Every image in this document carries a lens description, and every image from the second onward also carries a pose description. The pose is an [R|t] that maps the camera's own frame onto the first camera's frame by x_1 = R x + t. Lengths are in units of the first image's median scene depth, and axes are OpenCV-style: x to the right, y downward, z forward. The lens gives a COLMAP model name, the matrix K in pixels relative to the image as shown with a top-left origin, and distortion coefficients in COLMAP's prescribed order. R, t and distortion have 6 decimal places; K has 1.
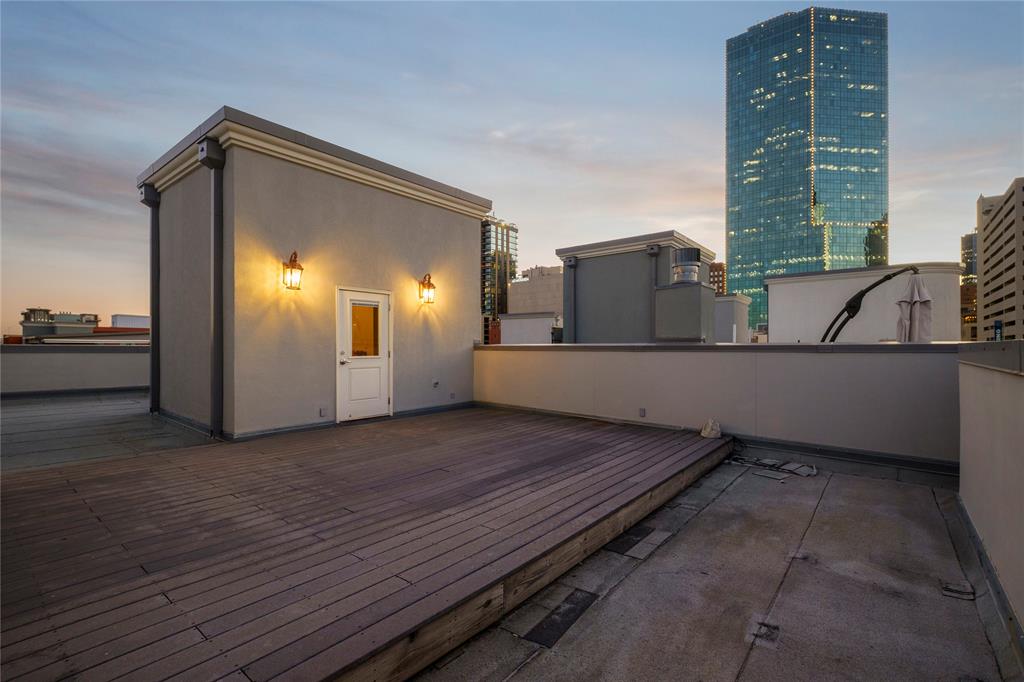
lens RADIAL K [[463.2, 0, 512.0], [0, 463.2, 341.0], [0, 0, 1]] dist [0.000426, -0.000992]
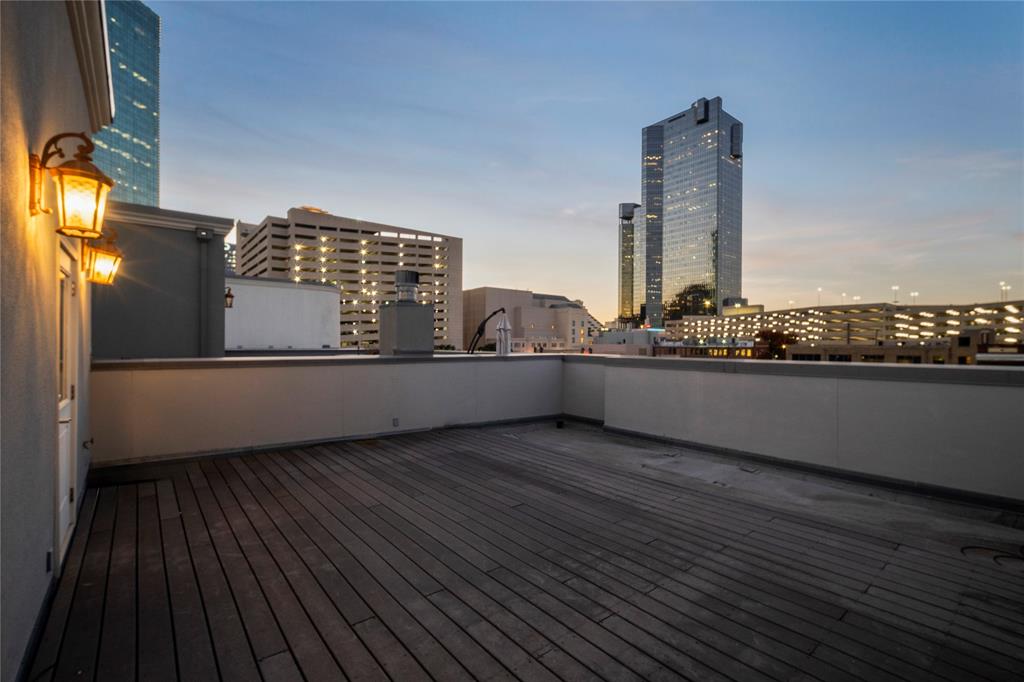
lens RADIAL K [[456.7, 0, 512.0], [0, 456.7, 341.0], [0, 0, 1]] dist [-0.001222, -0.000384]
pose [[0.199774, 0.005157, 0.979829, -1.086870], [-0.019967, 0.999800, -0.001191, -0.053250], [-0.979639, -0.019326, 0.199837, 0.860954]]
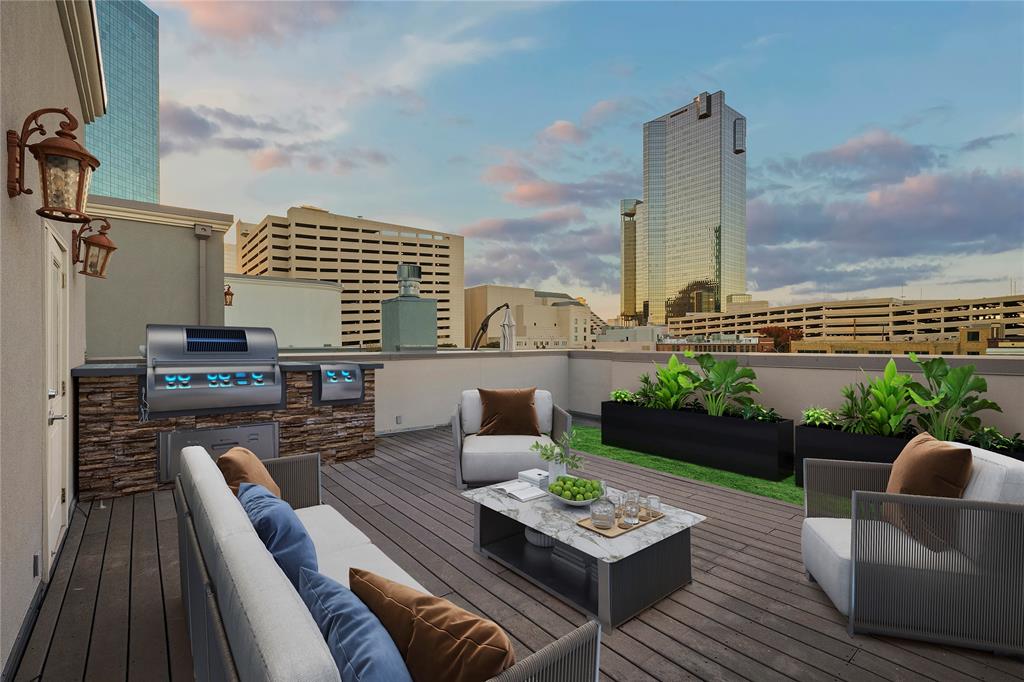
lens RADIAL K [[458.8, 0, 512.0], [0, 458.8, 341.0], [0, 0, 1]] dist [-0.000866, -0.000560]
pose [[0.204127, 0.000829, 0.978944, -1.057625], [-0.012490, 0.999920, 0.001758, -0.039846], [-0.978865, -0.012586, 0.204121, 0.878764]]
